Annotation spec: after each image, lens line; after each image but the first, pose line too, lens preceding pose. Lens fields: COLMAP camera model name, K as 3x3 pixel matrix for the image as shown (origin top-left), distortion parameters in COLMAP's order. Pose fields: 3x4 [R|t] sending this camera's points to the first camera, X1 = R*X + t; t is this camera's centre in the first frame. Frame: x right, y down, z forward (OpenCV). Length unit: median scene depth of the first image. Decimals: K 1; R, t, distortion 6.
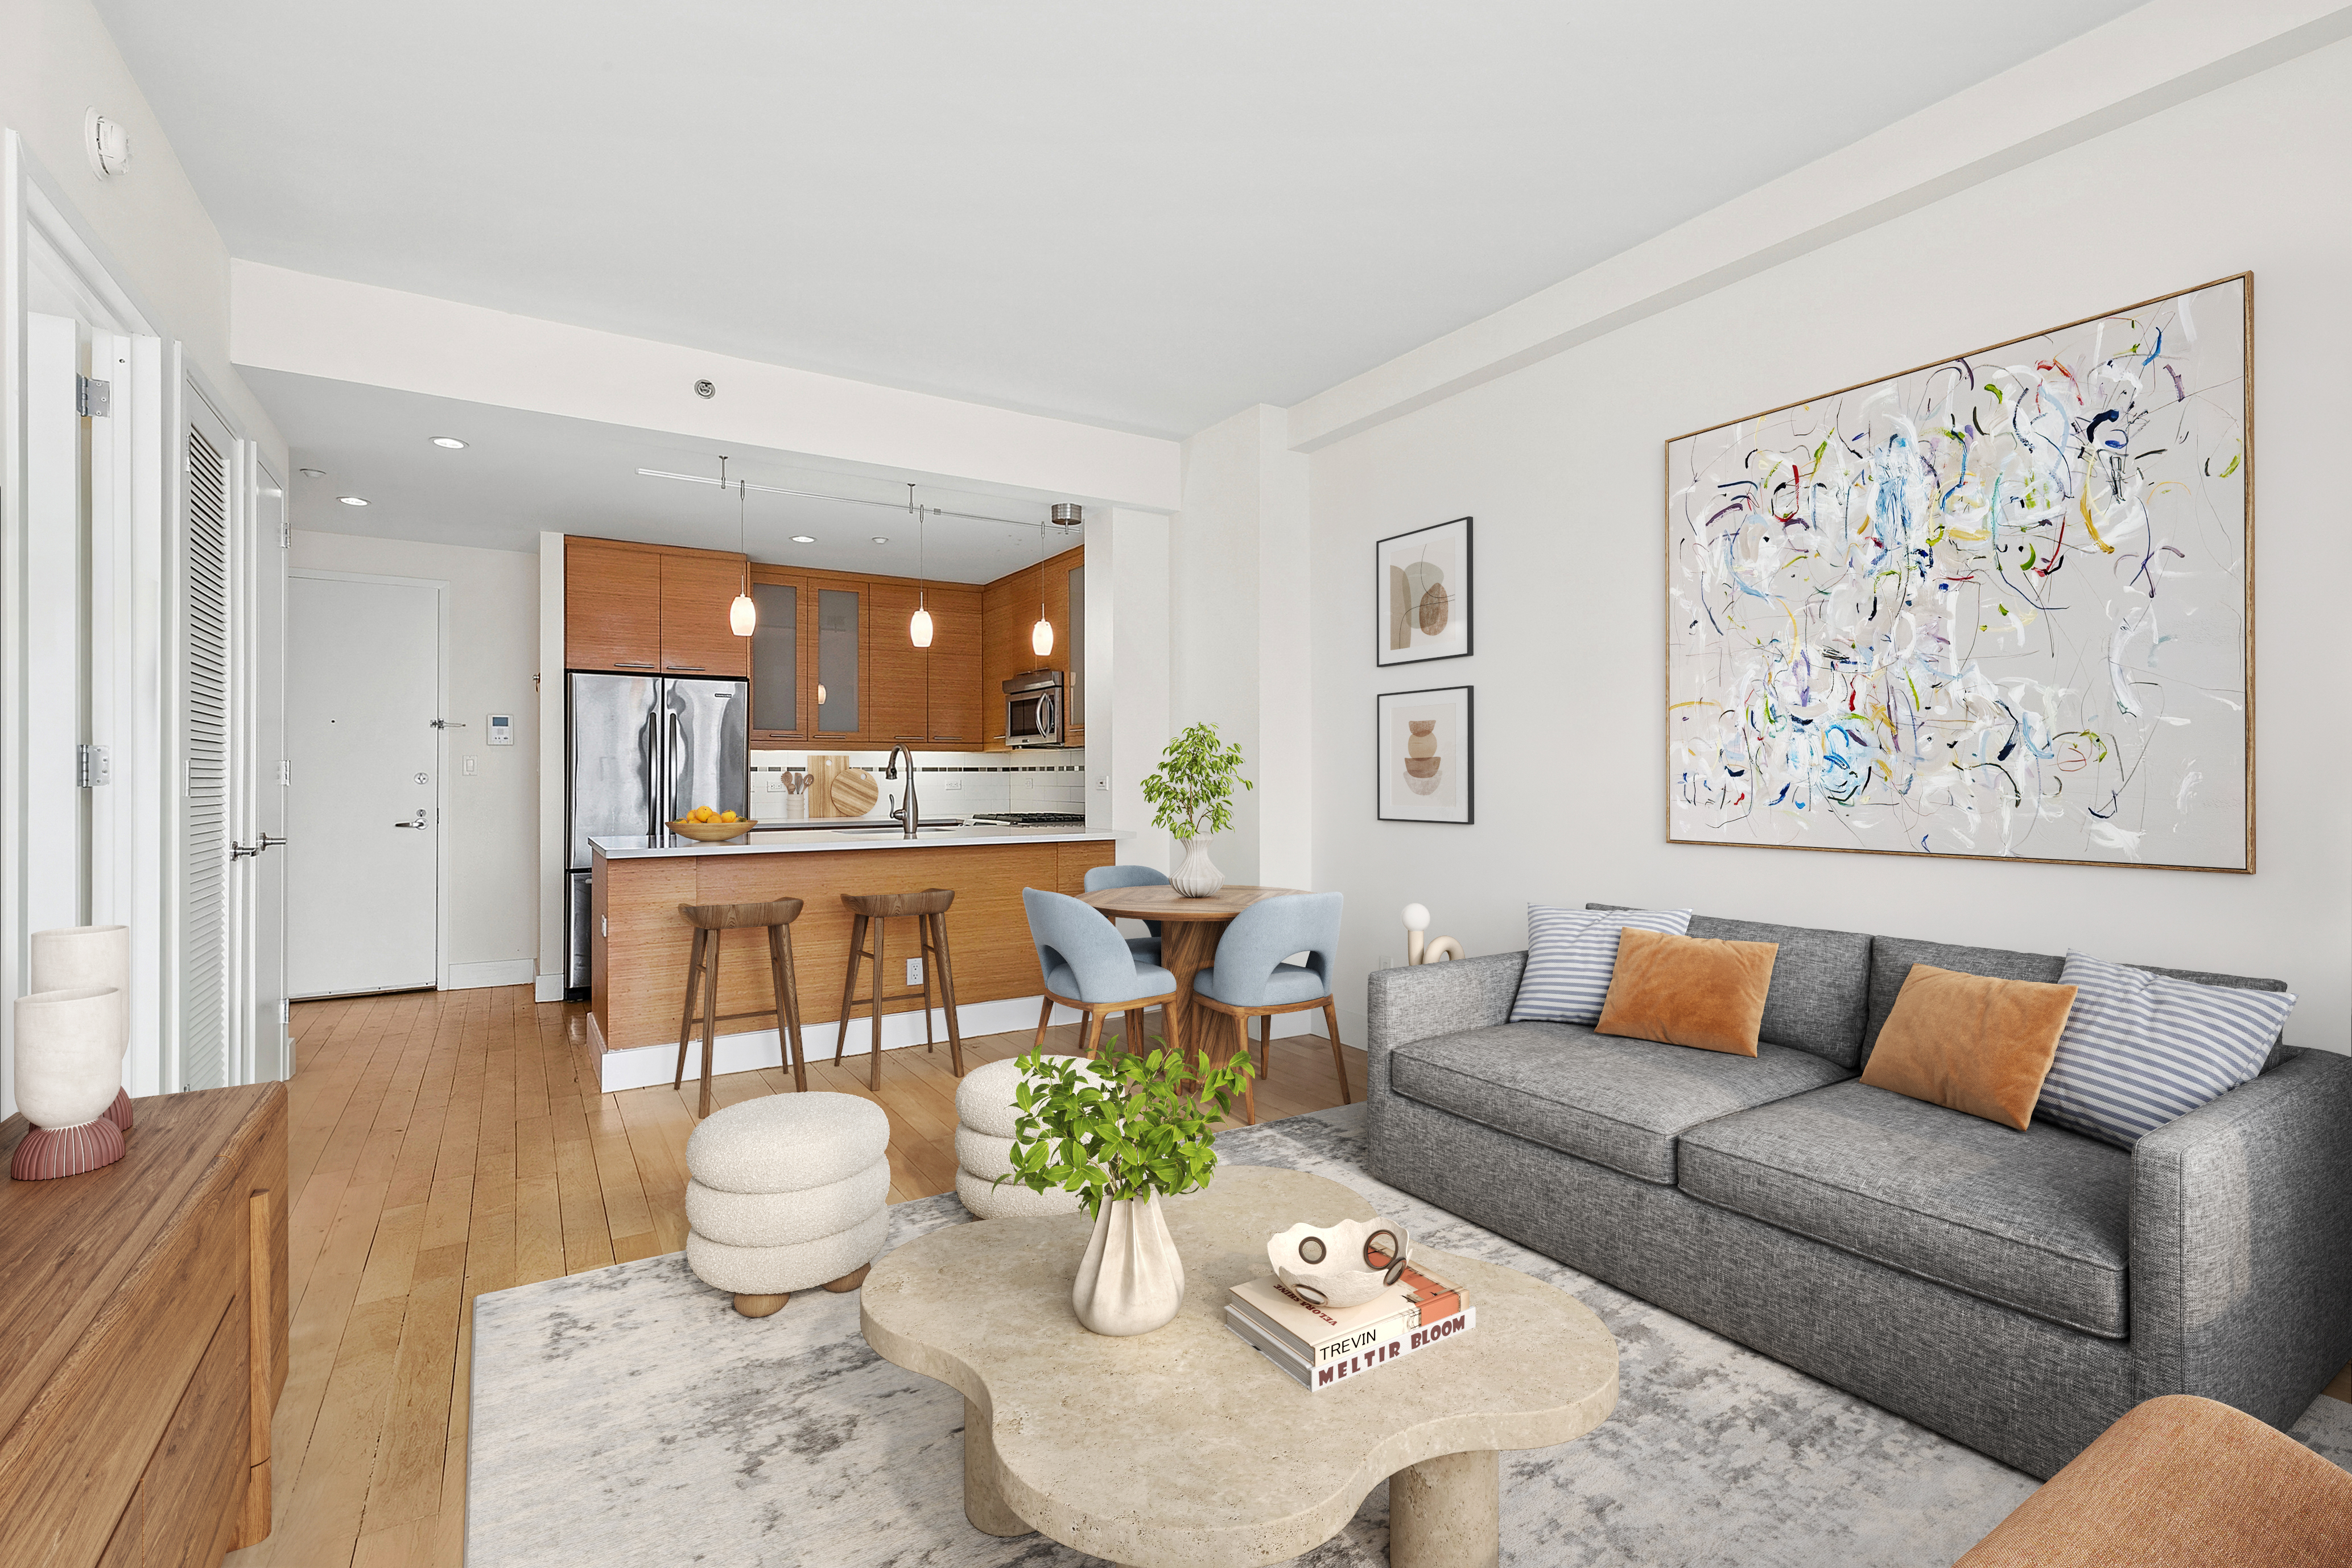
lens RADIAL K [[1067.5, 0, 1170.8], [0, 1067.5, 785.1], [0, 0, 1]] dist [0.000608, -0.000773]
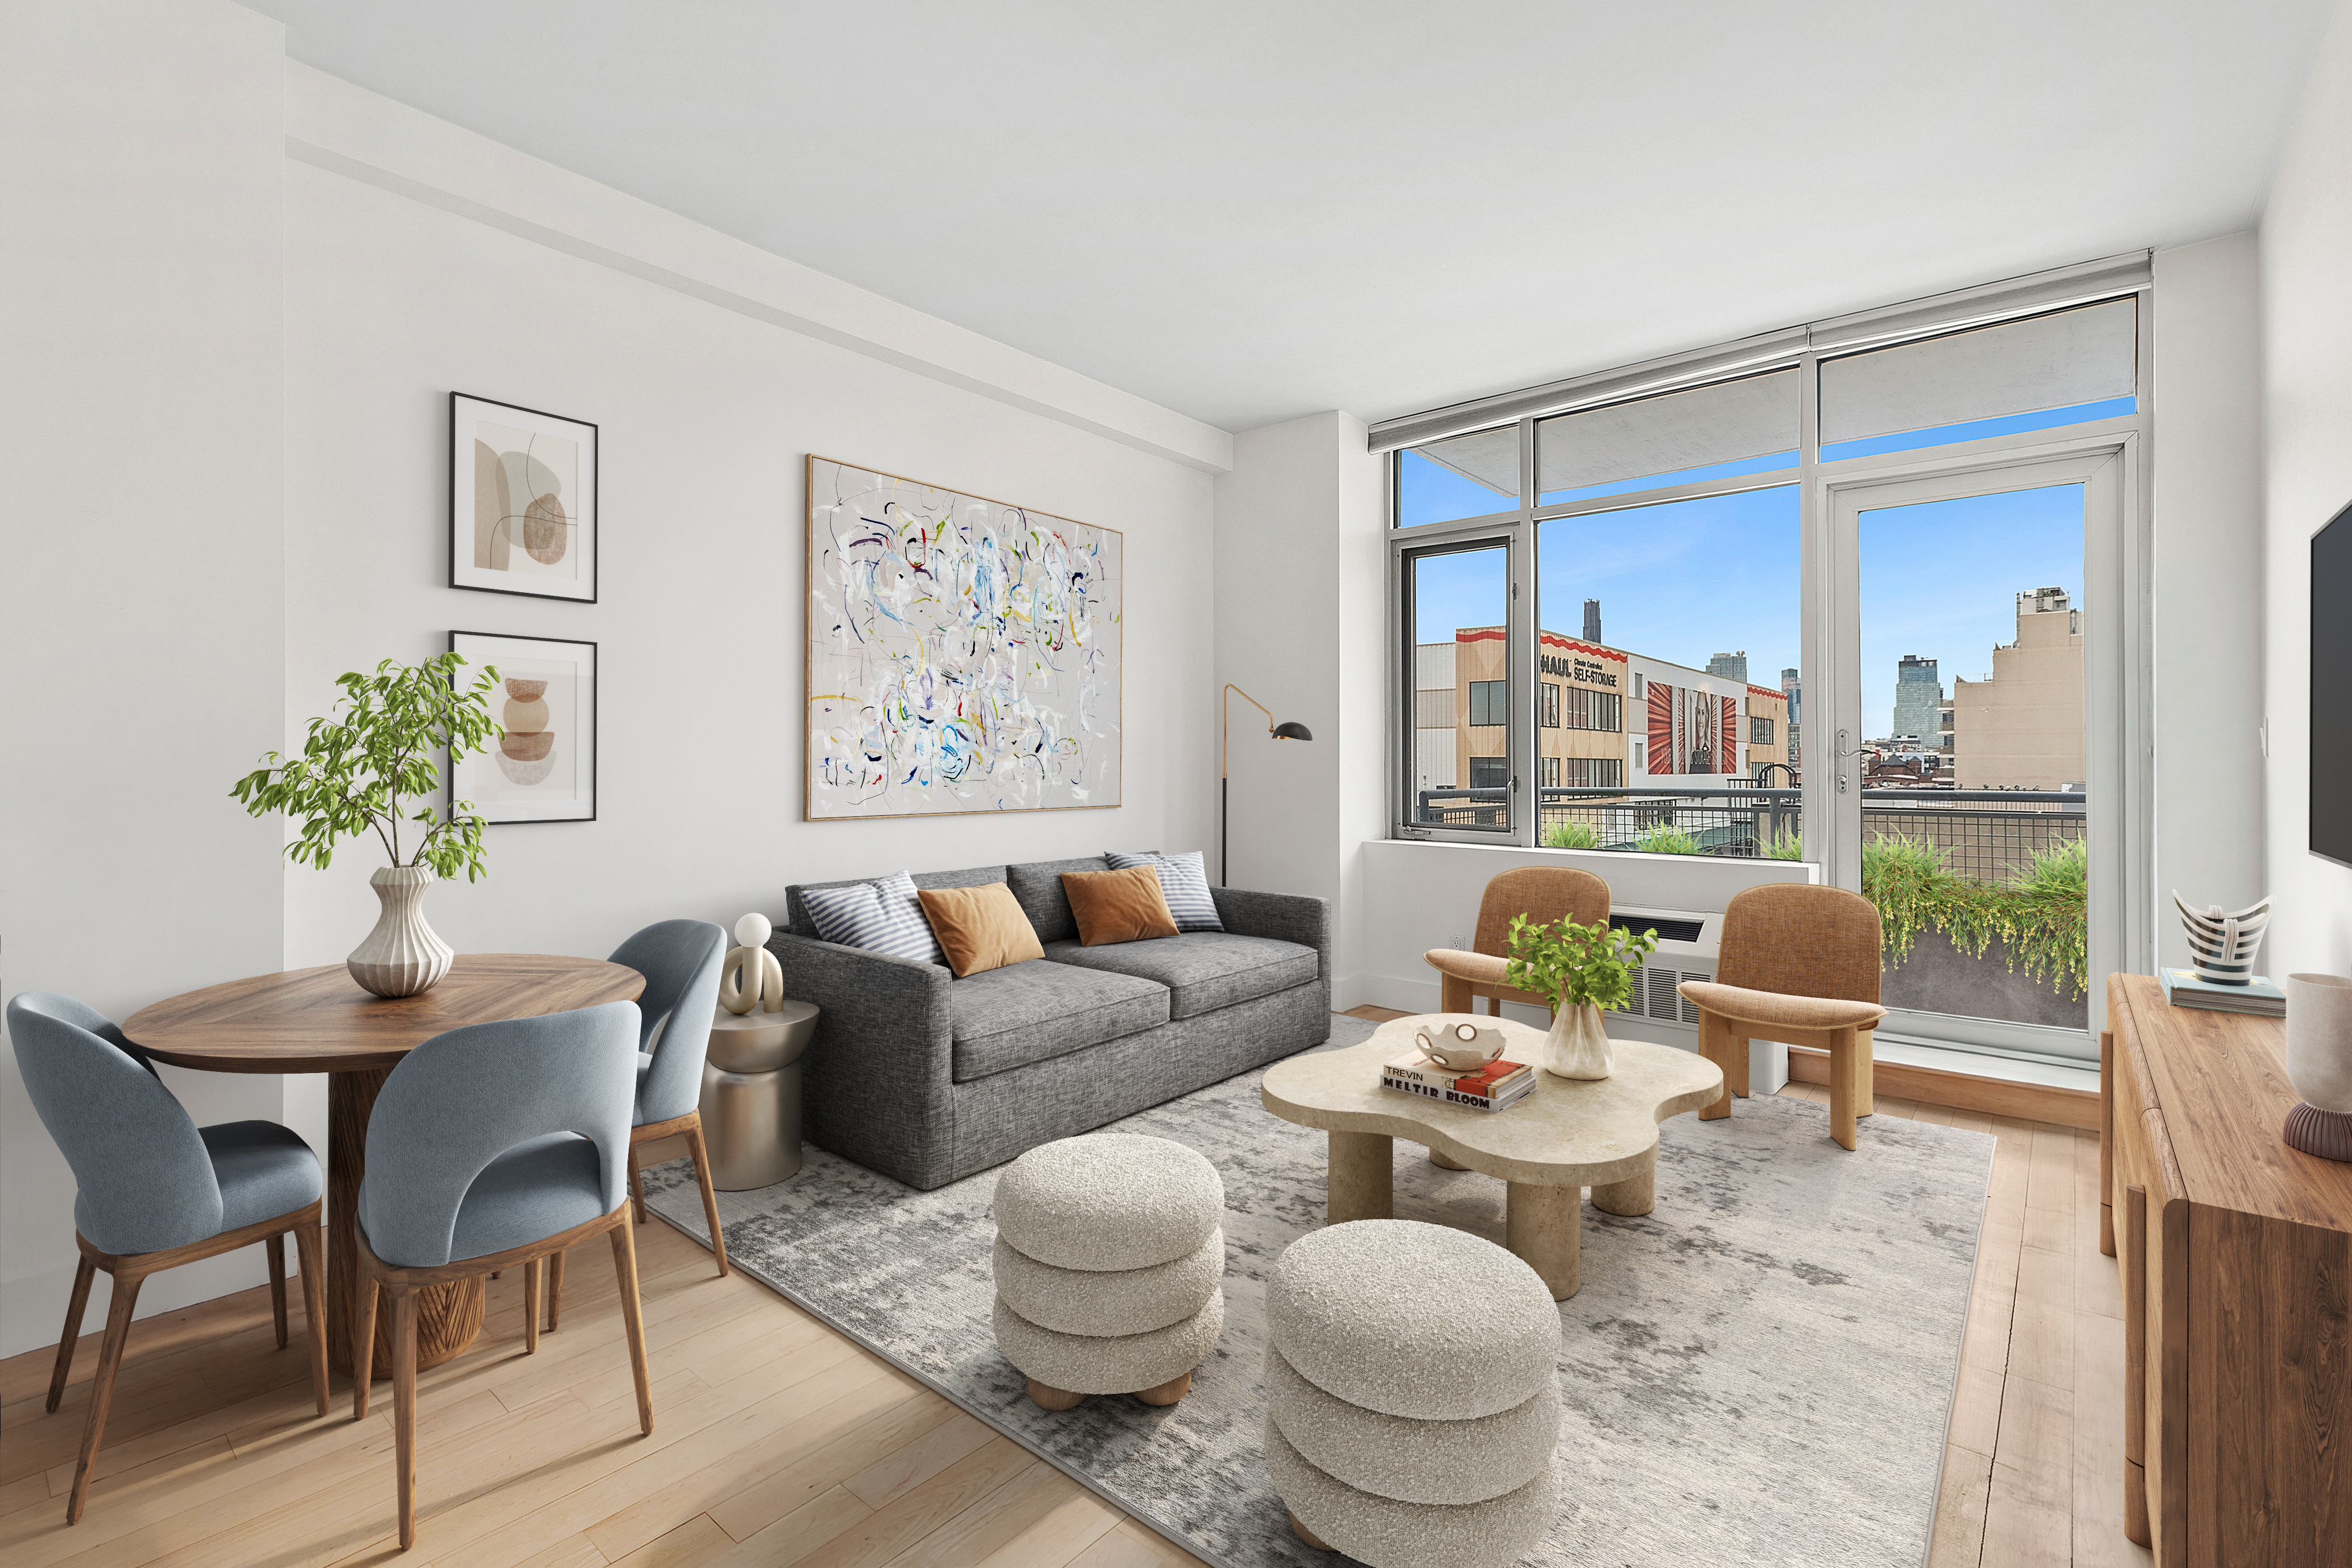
lens RADIAL K [[1067.5, 0, 1167.9], [0, 1067.5, 764.6], [0, 0, 1]] dist [0.000608, -0.000773]
pose [[-0.303159, -0.000304, 0.952940, -0.812033], [0.003283, 0.999994, 0.001363, -0.005341], [-0.952934, 0.003541, -0.303156, 1.159005]]
